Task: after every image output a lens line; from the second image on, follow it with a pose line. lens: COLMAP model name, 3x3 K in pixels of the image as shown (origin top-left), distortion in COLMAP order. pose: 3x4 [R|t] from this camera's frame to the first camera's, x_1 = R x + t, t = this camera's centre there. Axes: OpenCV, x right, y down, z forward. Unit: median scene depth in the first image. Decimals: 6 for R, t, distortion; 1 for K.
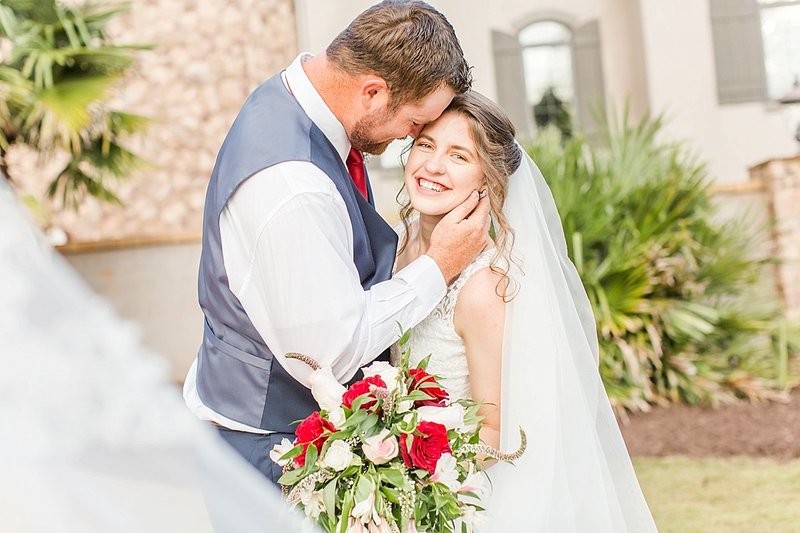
lens RADIAL K [[1170.5, 0, 392.3], [0, 1170.5, 273.3], [0, 0, 1]] dist [0.033084, 0.000000]
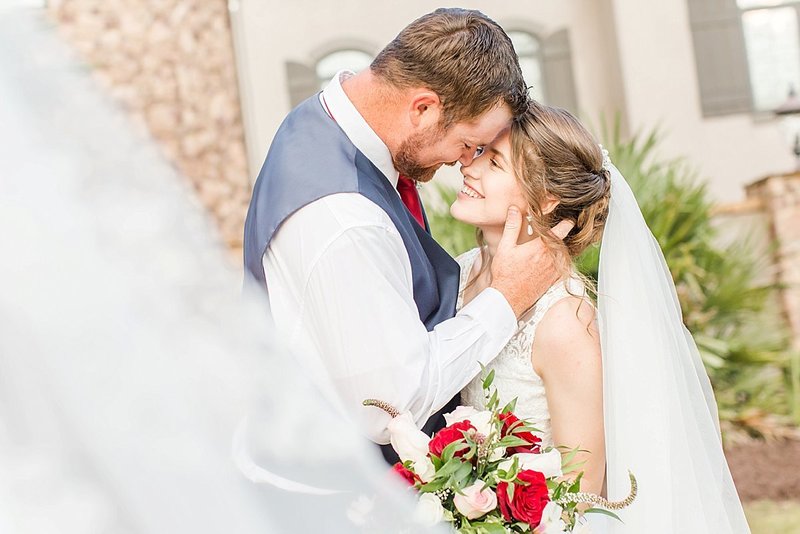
lens RADIAL K [[1313.6, 0, 437.2], [0, 1313.6, 293.6], [0, 0, 1]] dist [0.013200, 0.000000]
pose [[0.996378, -0.037258, 0.076440, -0.022742], [0.038548, 0.999137, -0.015471, 0.000981], [-0.075798, 0.018362, 0.996954, -0.001462]]
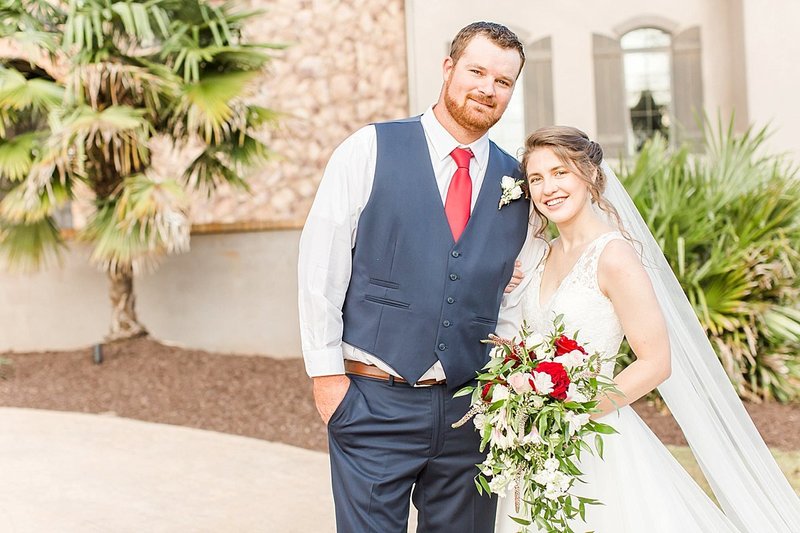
lens RADIAL K [[1170.5, 0, 394.4], [0, 1170.5, 272.6], [0, 0, 1]] dist [0.033084, 0.000000]
pose [[0.997004, 0.044551, -0.063231, -0.032328], [-0.044106, 0.998991, 0.008419, 0.001293], [0.063542, -0.005605, 0.997963, -0.081207]]
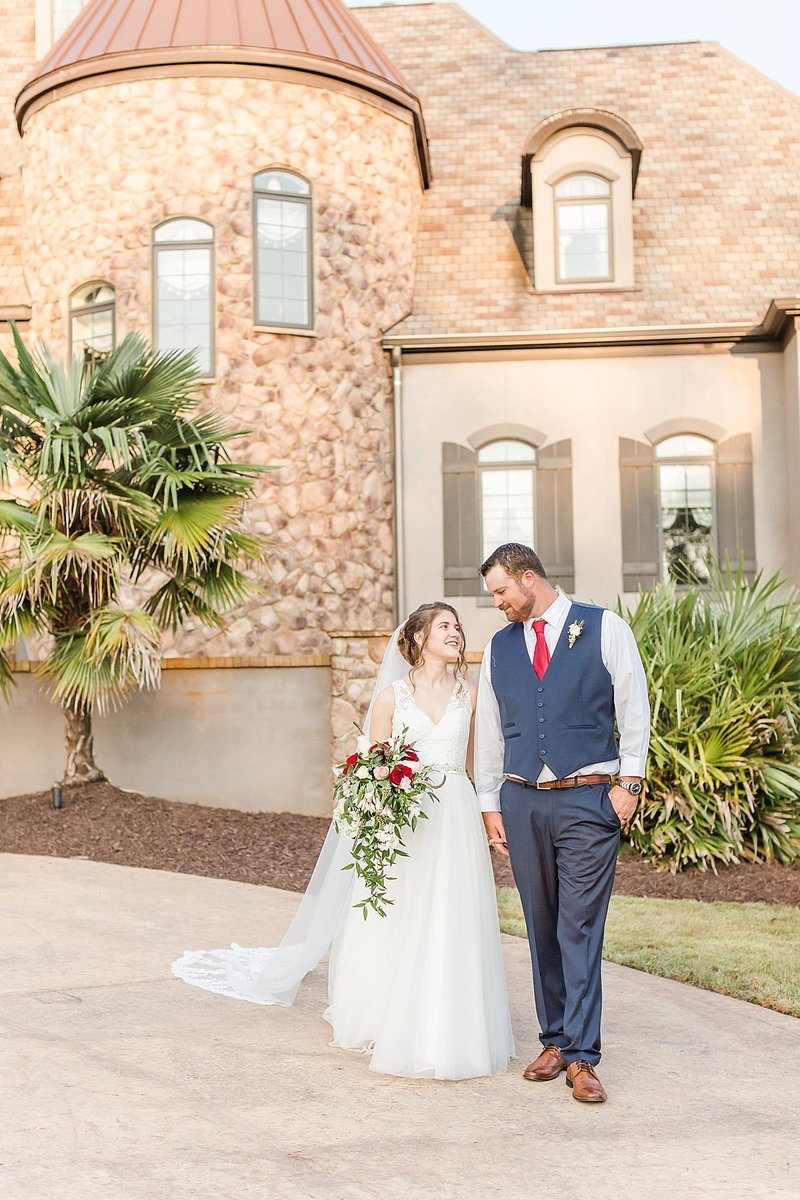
lens RADIAL K [[1755.8, 0, 400.7], [0, 1755.8, 609.9], [0, 0, 1]] dist [0.033084, 0.000000]
pose [[0.996774, 0.067501, -0.043421, -0.024139], [-0.070194, 0.995490, -0.063821, 0.013671], [0.038917, 0.066663, 0.997016, -0.536666]]
